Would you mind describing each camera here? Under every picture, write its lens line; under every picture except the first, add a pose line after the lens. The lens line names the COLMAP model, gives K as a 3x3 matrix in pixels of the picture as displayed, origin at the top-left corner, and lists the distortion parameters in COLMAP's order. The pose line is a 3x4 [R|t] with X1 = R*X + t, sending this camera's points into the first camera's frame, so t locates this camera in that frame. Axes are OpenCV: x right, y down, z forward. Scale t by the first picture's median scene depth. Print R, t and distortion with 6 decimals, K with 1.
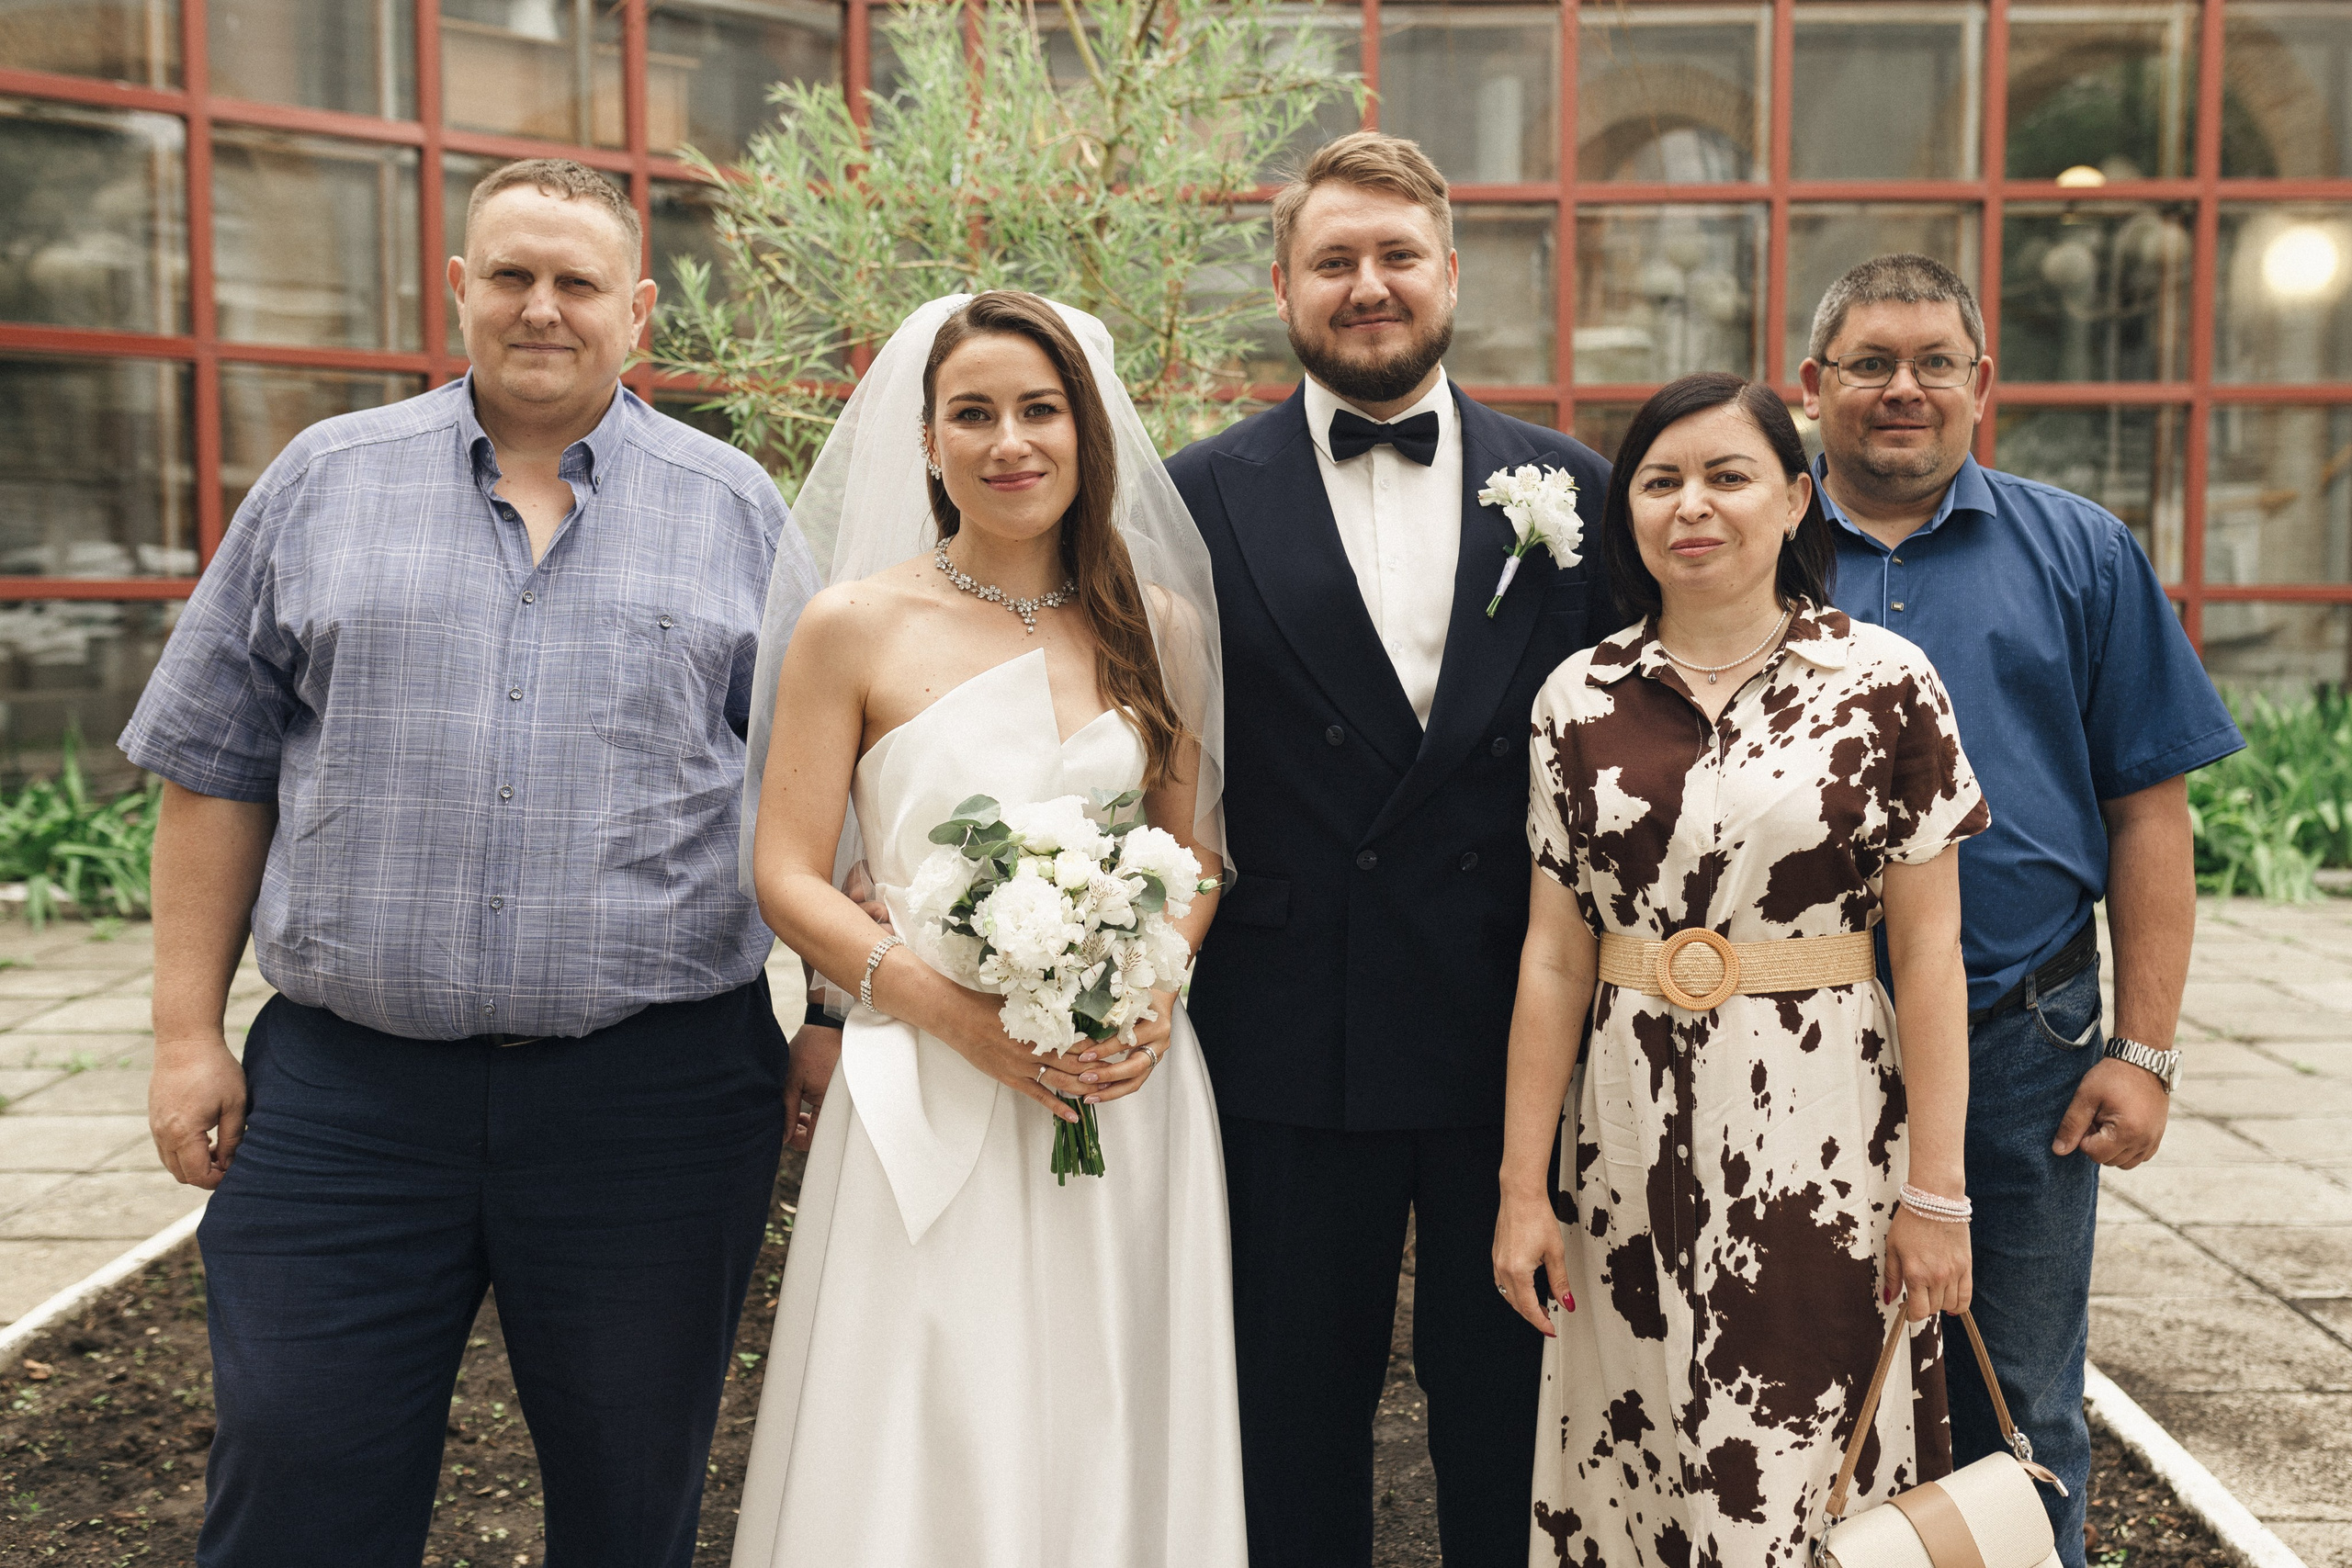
lens RADIAL K [[2356.1, 0, 1233.4], [0, 2356.1, 763.8], [0, 0, 1]] dist [-0.001574, 0.000841]
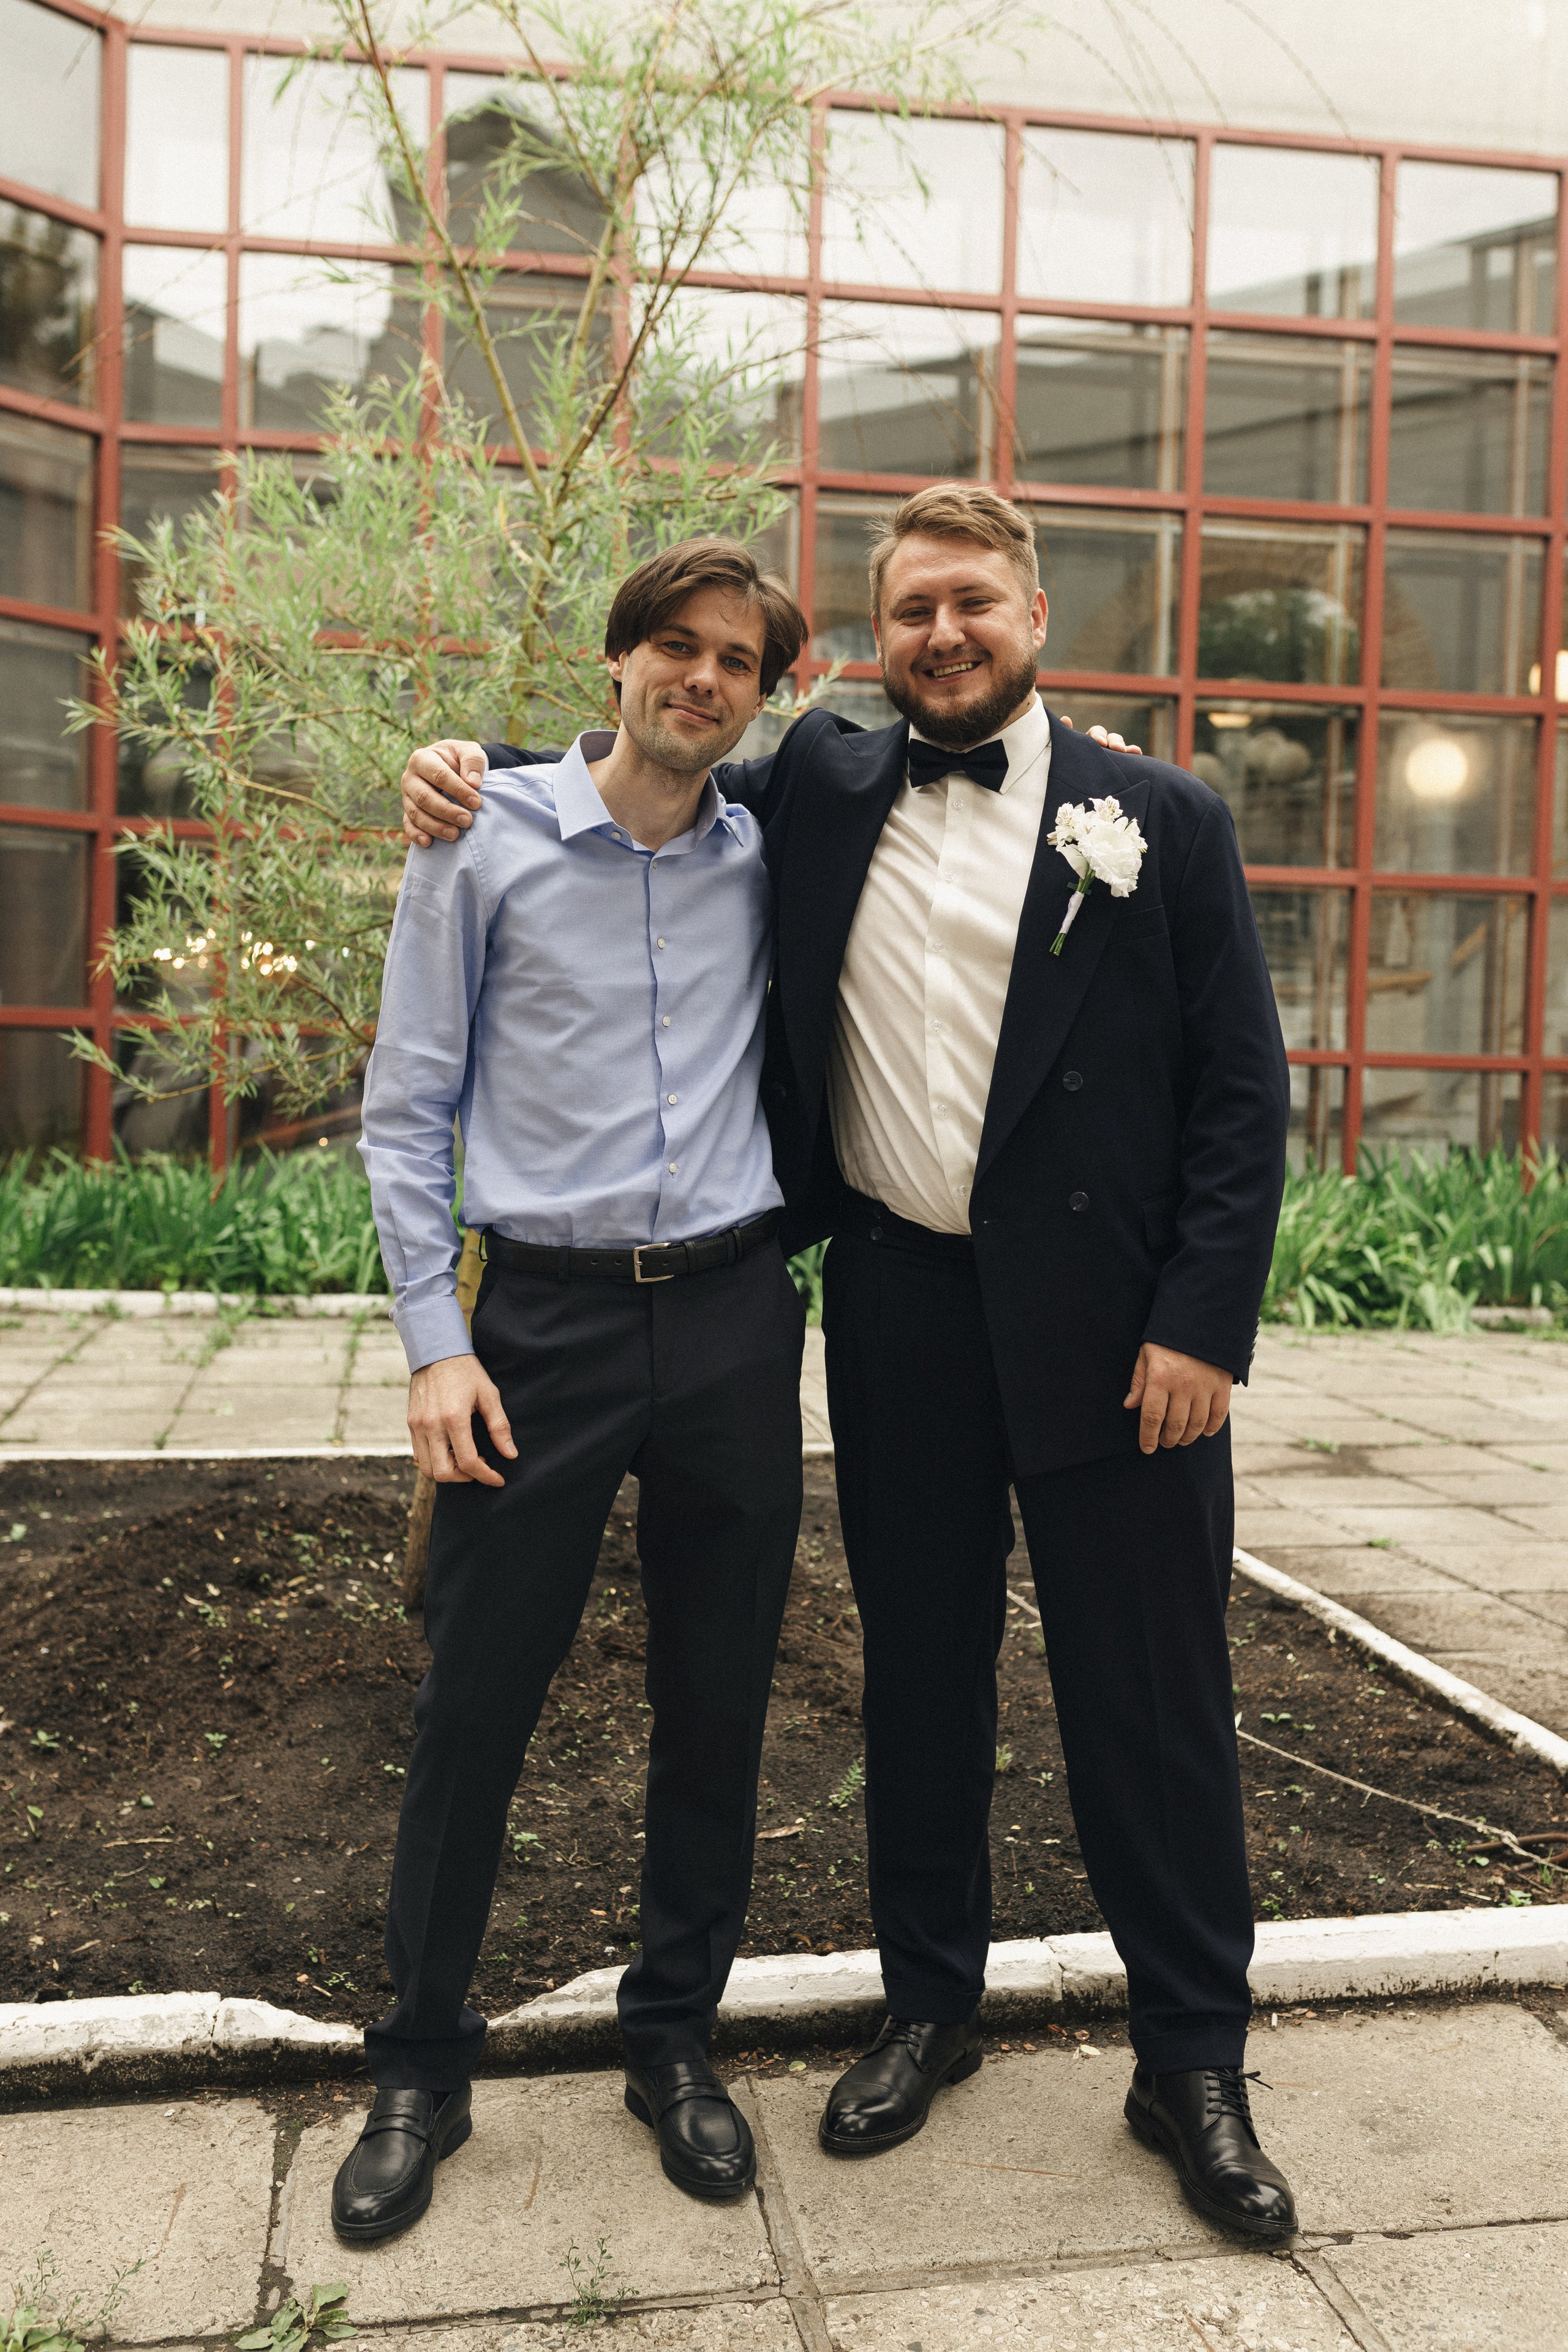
lens RADIAL K [[2257.6, 0, 799.8], [0, 2257.6, 1163.7], [0, 0, 1]] dist [0.005003, -0.007931]
pose [[0.982218, 0.016158, 0.187050, -0.134416], [-0.010282, 0.999424, -0.032338, 0.039552], [-0.187464, 0.029839, 0.981818, 0.031068]]
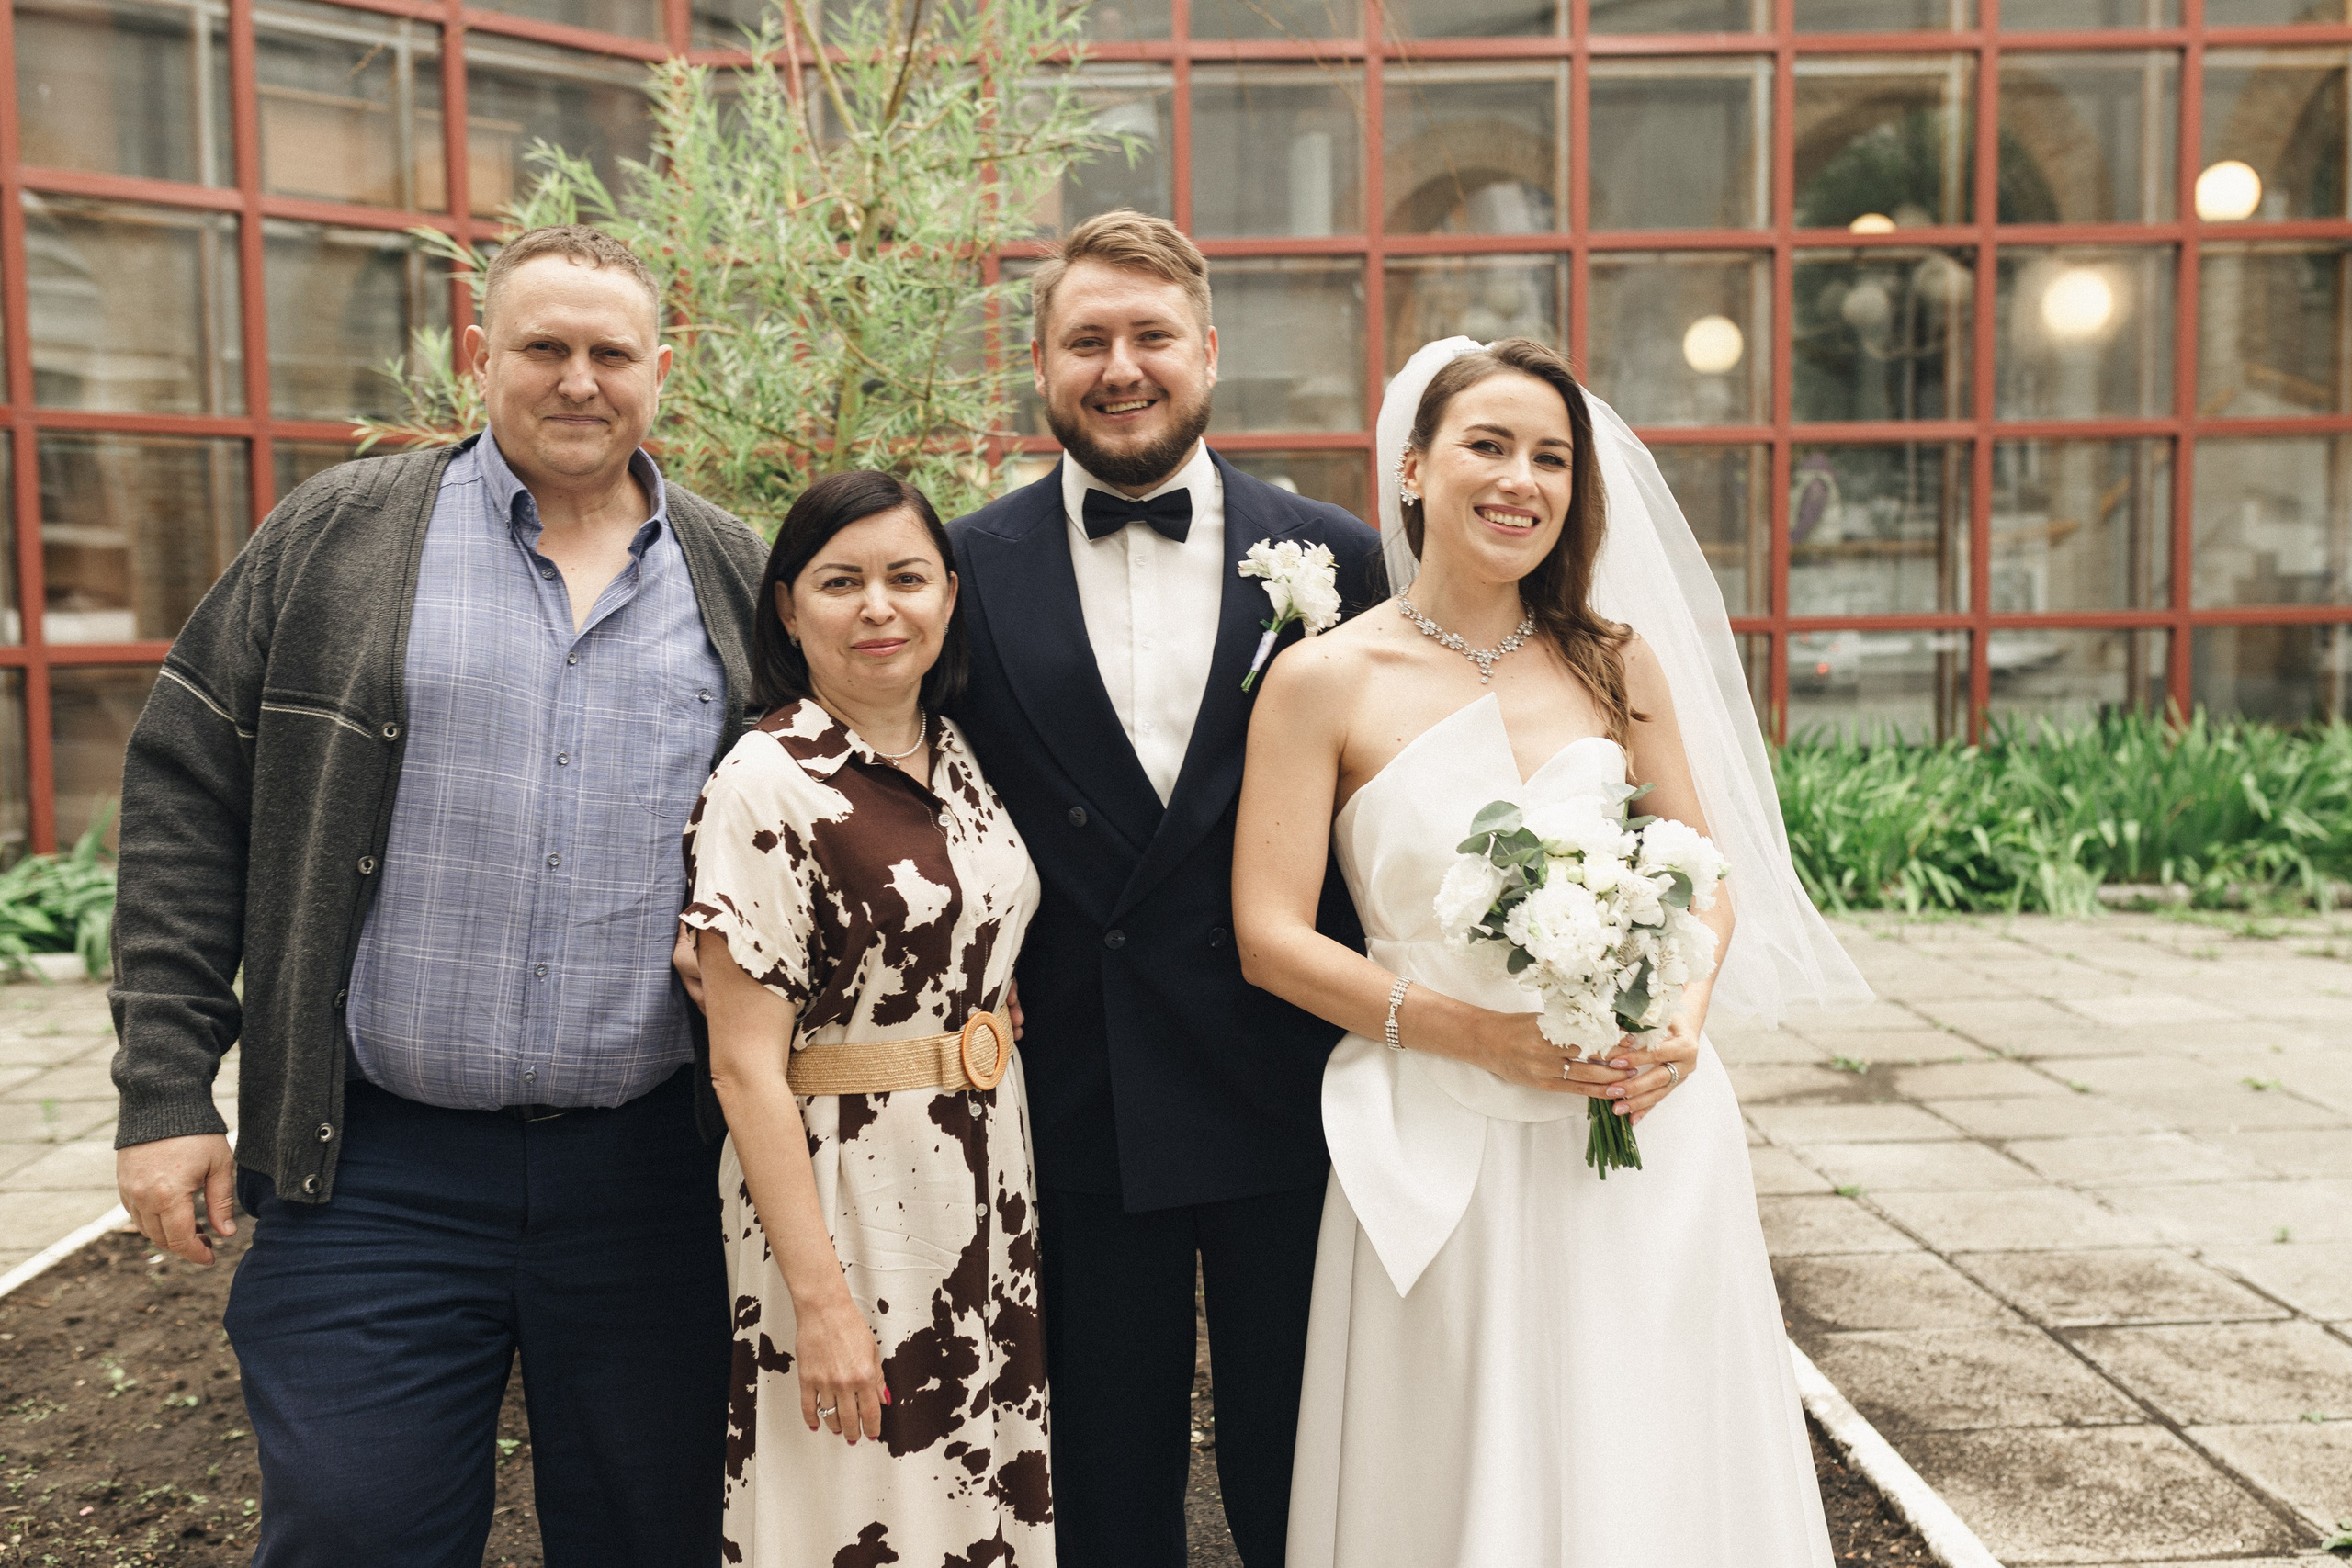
lens RADIAL K [[2255.7, 0, 1189.2], [0, 2255.7, 798.9], [0, 0, 1]] dist [0.003750, -0.003579]
pose [[0.998926, -0.021392, 0.041111, 0.041611], [0.021286, 0.999769, 0.003025, -0.013168], [-0.041166, -0.002147, 0.999150, 0.041583]]
